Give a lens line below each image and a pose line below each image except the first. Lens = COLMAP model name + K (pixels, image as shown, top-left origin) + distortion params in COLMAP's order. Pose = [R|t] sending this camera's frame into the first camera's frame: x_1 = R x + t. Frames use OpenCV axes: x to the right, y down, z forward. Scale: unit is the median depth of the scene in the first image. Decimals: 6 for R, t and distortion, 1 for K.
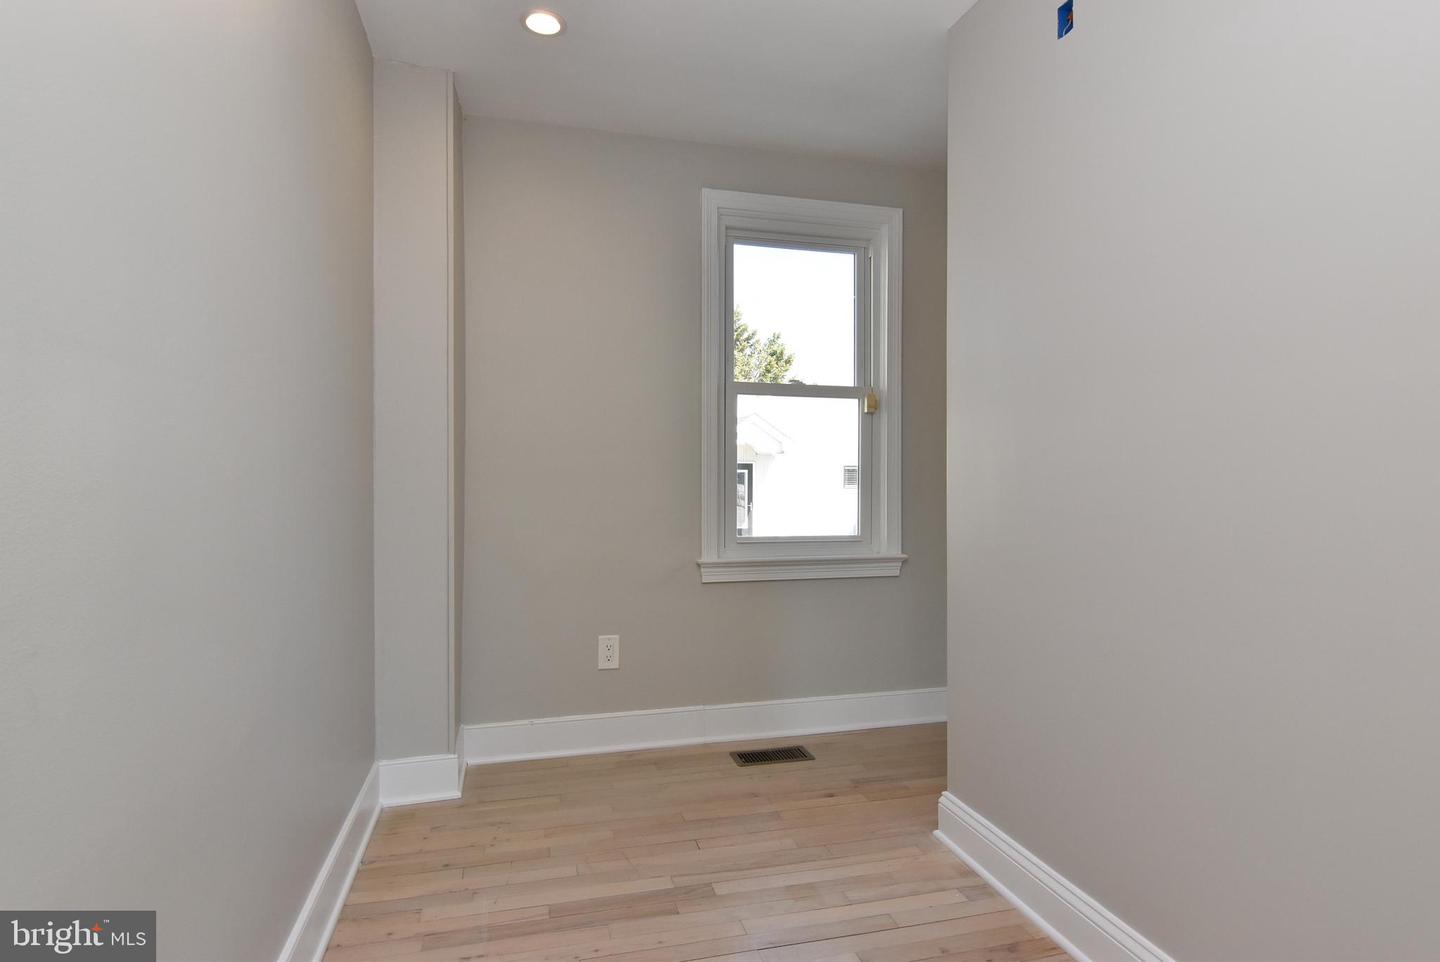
lens RADIAL K [[764.6, 0, 722.6], [0, 764.6, 480.3], [0, 0, 1]] dist [0.001100, -0.016912]
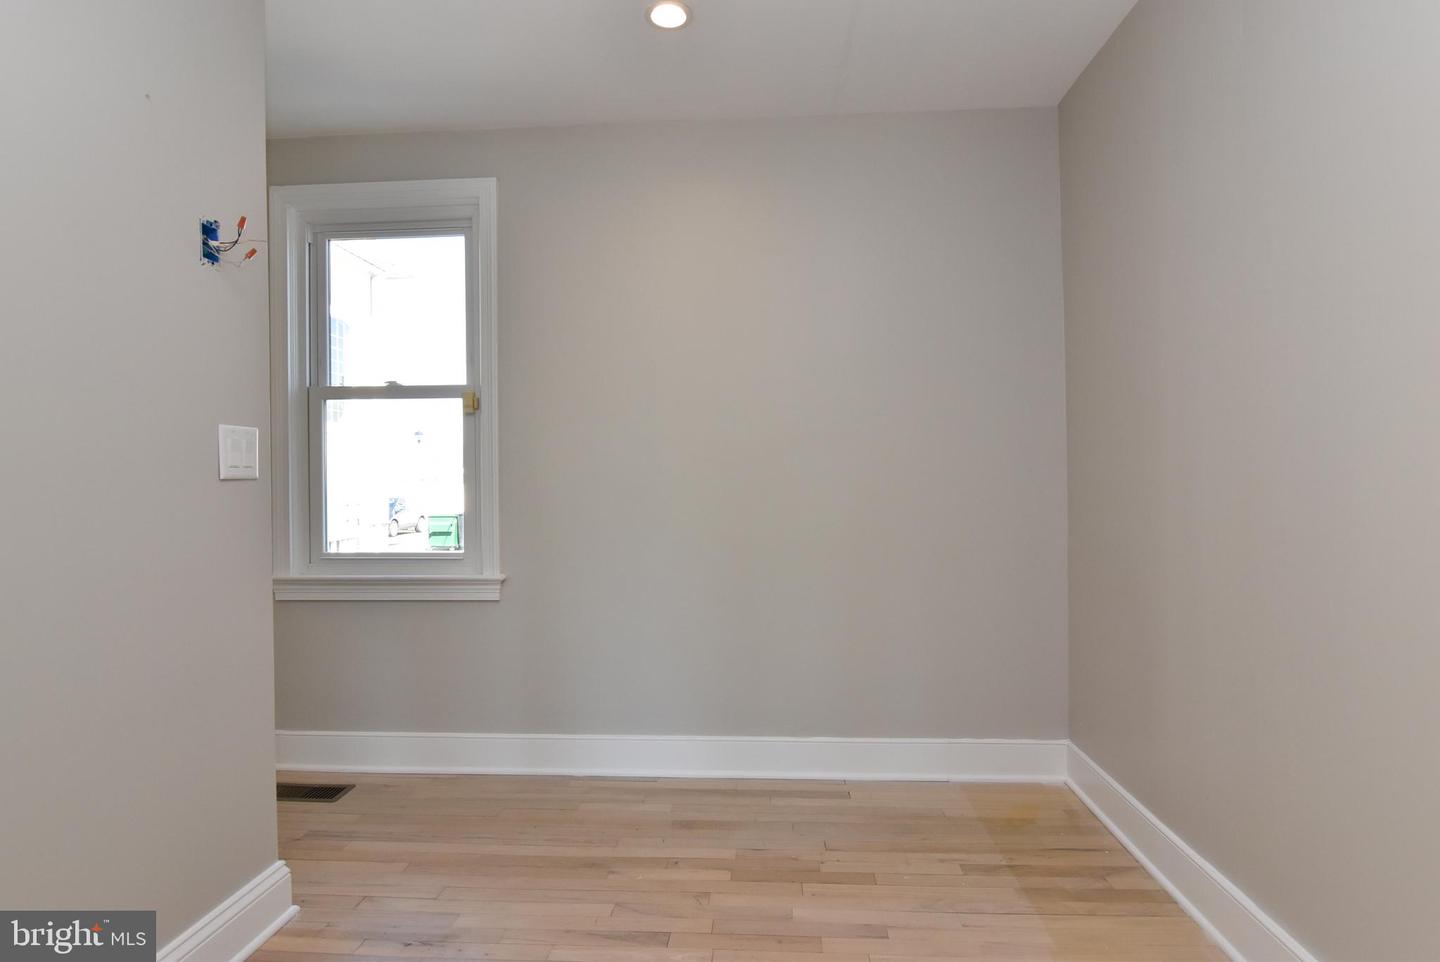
lens RADIAL K [[764.6, 0, 722.6], [0, 764.6, 480.3], [0, 0, 1]] dist [0.001100, -0.016912]
pose [[0.960252, -0.017562, -0.278582, 0.730578], [0.012896, 0.999744, -0.018575, 0.009304], [0.278837, 0.014244, 0.960233, 0.237913]]
